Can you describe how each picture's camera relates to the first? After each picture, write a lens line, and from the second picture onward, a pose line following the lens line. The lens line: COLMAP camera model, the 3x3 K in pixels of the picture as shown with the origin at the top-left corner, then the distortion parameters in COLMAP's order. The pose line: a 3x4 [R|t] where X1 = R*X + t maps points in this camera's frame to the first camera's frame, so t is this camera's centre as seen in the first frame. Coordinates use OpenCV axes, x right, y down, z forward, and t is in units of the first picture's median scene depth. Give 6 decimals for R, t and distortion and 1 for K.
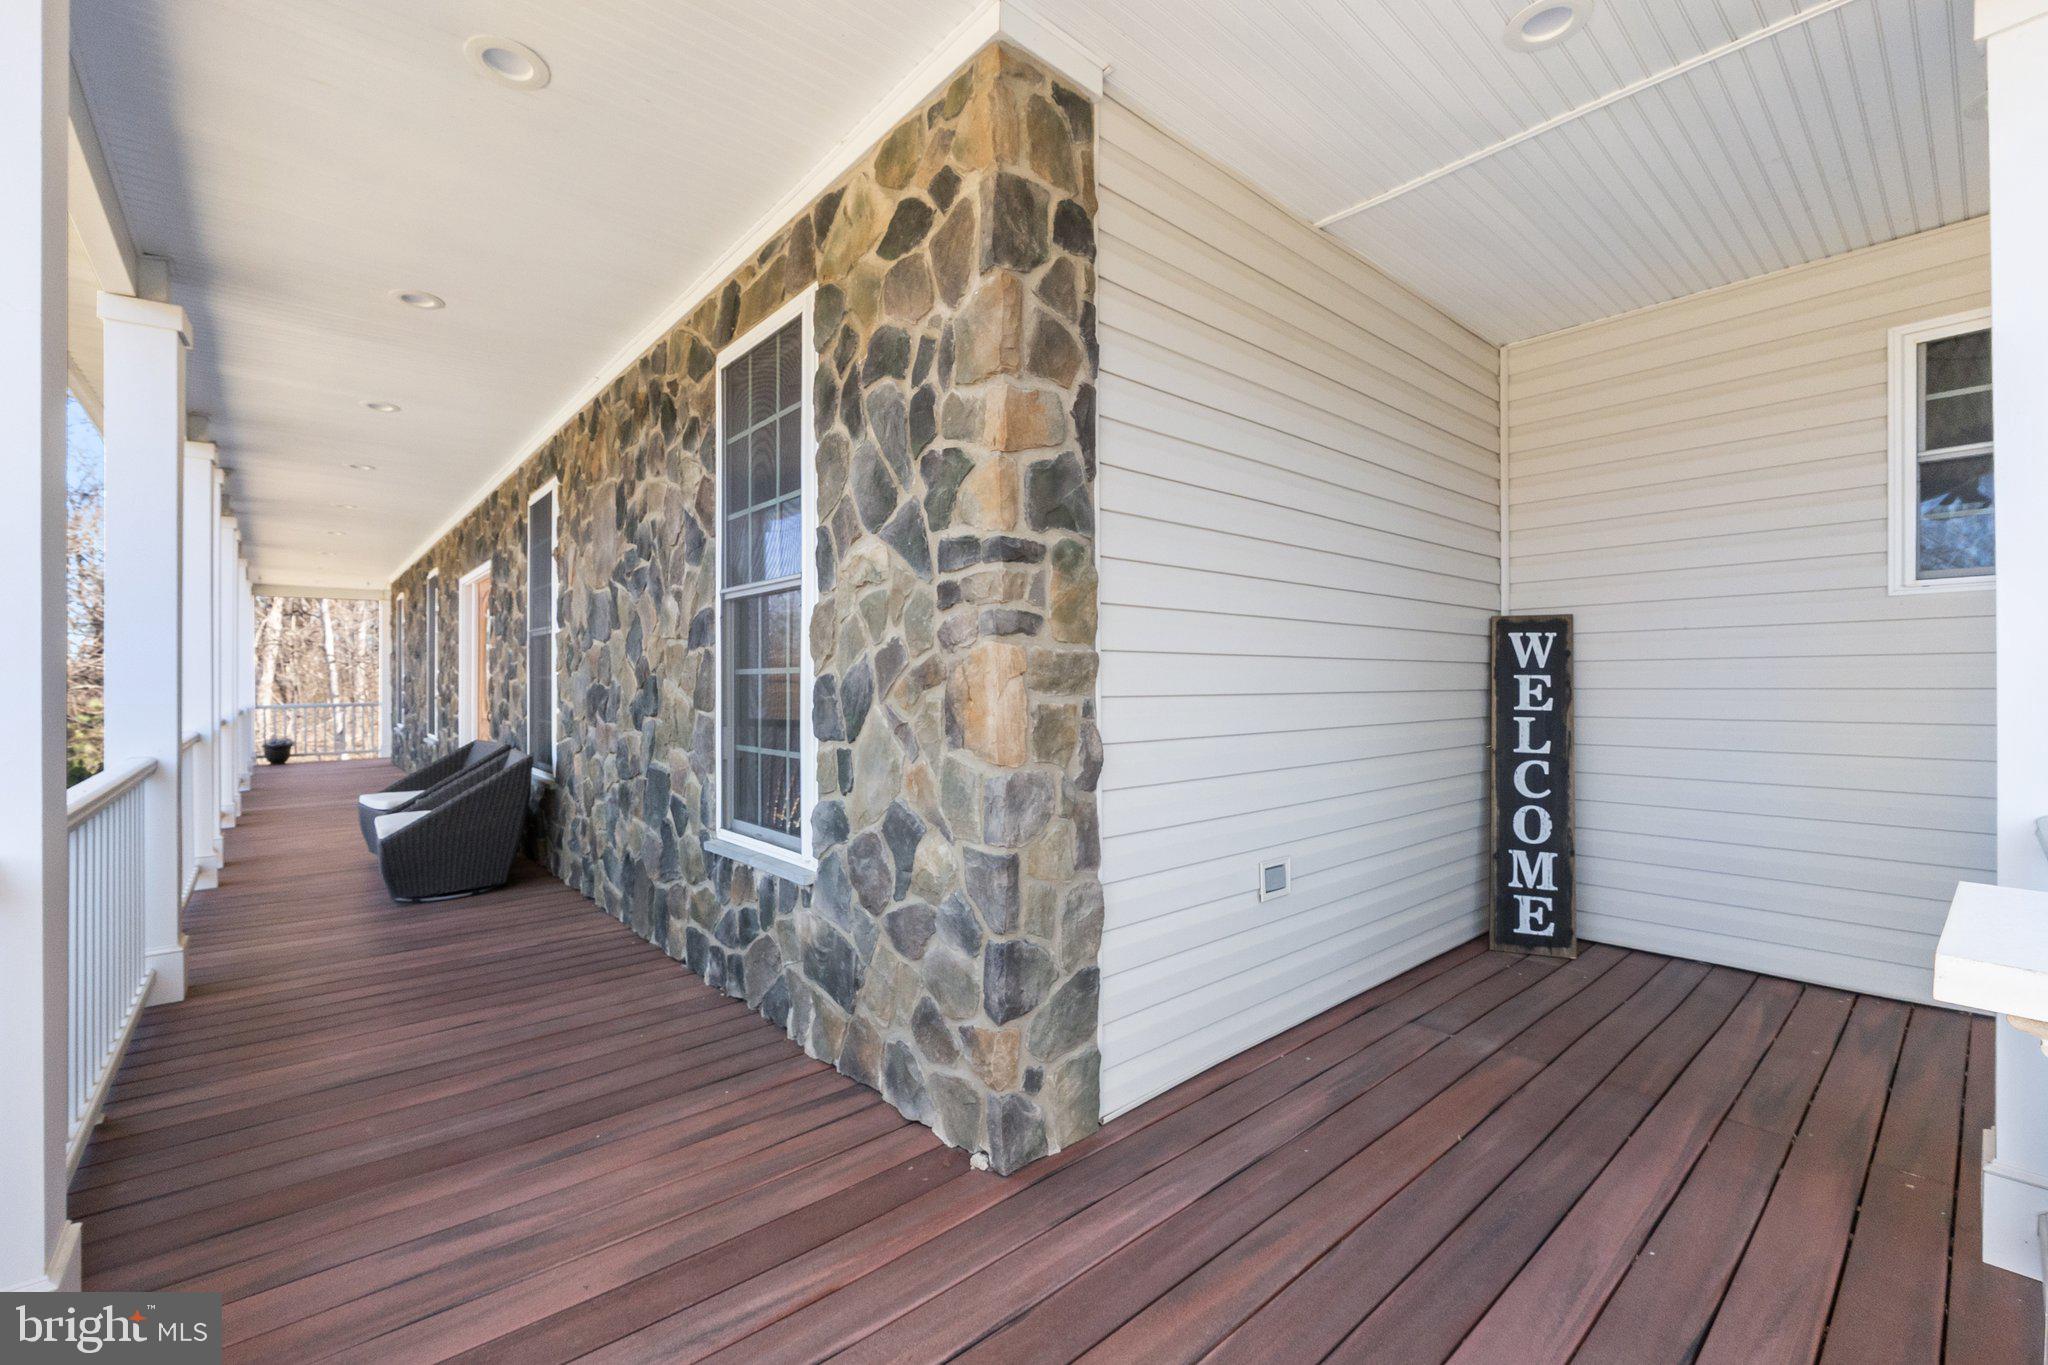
lens RADIAL K [[849.9, 0, 1025.7], [0, 849.9, 677.8], [0, 0, 1]] dist [-0.007419, 0.000167]
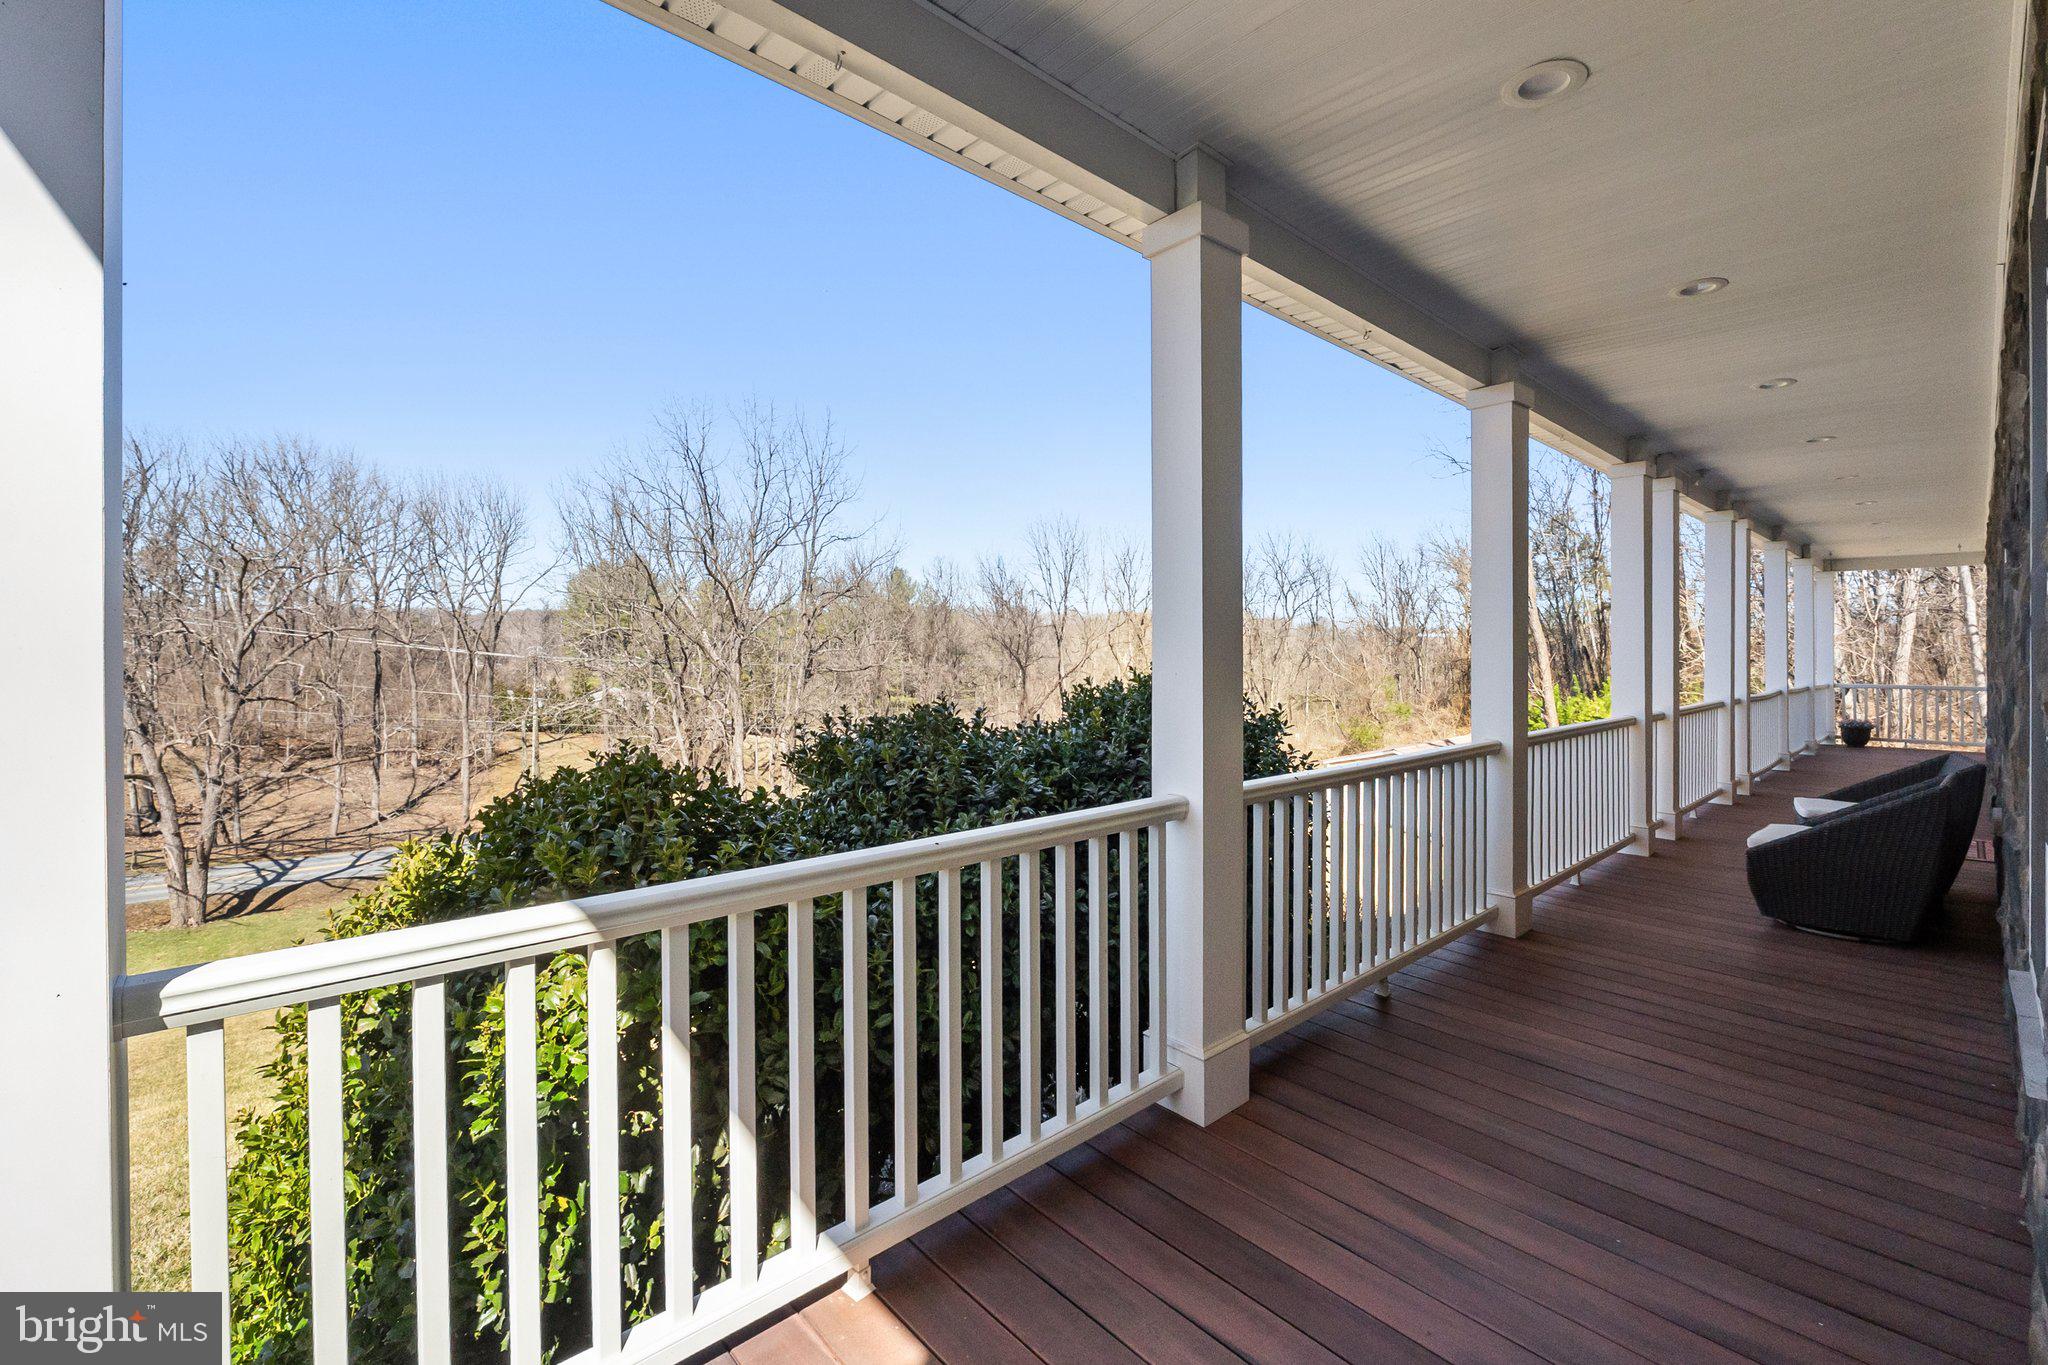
lens RADIAL K [[849.9, 0, 1026.2], [0, 849.9, 655.0], [0, 0, 1]] dist [-0.007419, 0.000167]
pose [[0.022875, 0.008215, -0.999705, 0.189222], [-0.000298, 0.999966, 0.008210, -0.038771], [0.999738, 0.000110, 0.022877, 0.200366]]
